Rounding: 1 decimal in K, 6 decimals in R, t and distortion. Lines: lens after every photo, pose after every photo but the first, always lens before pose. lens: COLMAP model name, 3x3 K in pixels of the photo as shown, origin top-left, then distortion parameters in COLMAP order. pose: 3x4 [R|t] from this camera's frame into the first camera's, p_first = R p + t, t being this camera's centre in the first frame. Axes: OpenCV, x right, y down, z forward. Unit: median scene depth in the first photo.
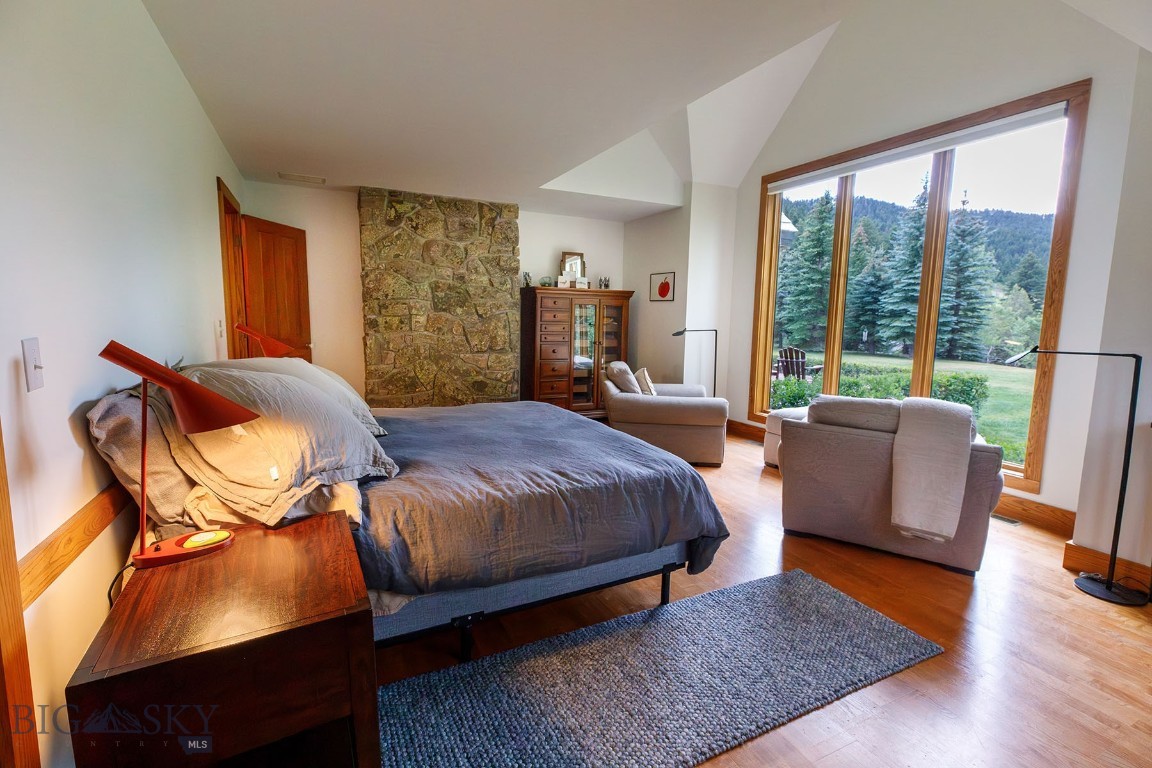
lens RADIAL K [[525.0, 0, 576.0], [0, 525.0, 384.0], [0, 0, 1]] dist [0.009331, -0.000094]
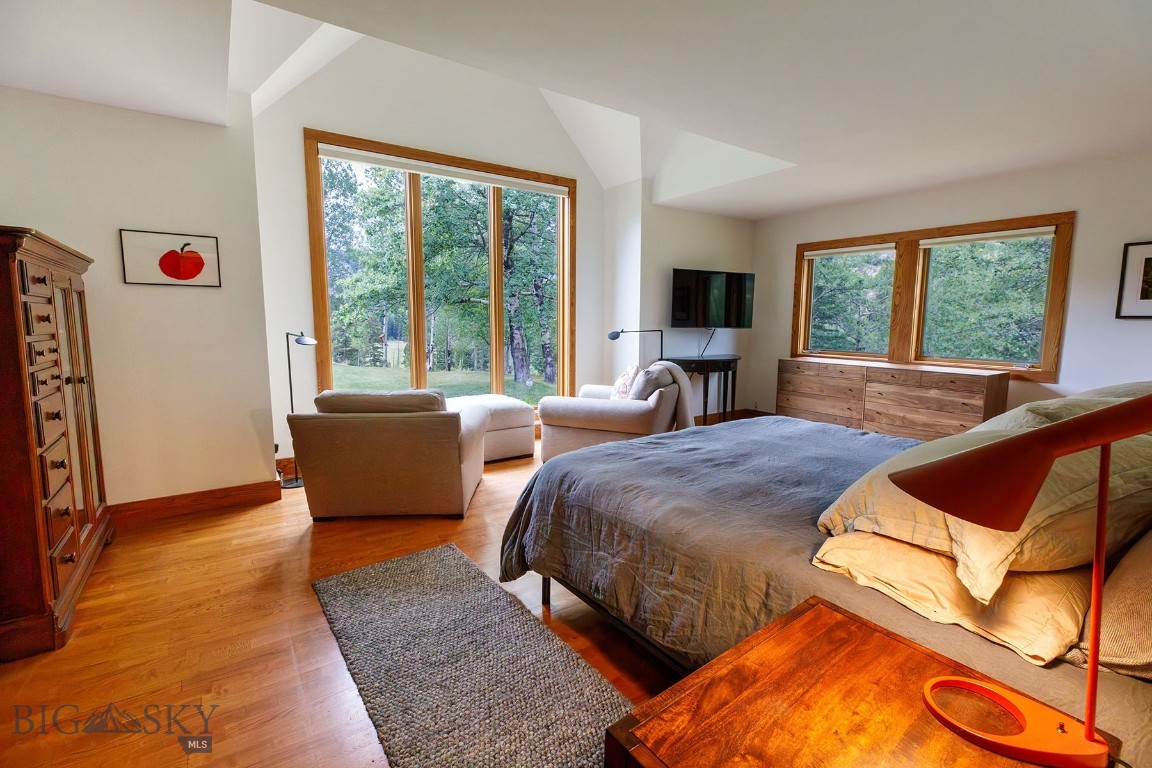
lens RADIAL K [[525.0, 0, 576.0], [0, 525.0, 384.0], [0, 0, 1]] dist [0.009331, -0.000094]
pose [[-0.115735, -0.127112, 0.985113, -0.473535], [0.122306, 0.982407, 0.141132, -0.098112], [-0.985721, 0.136819, -0.098153, 0.750423]]
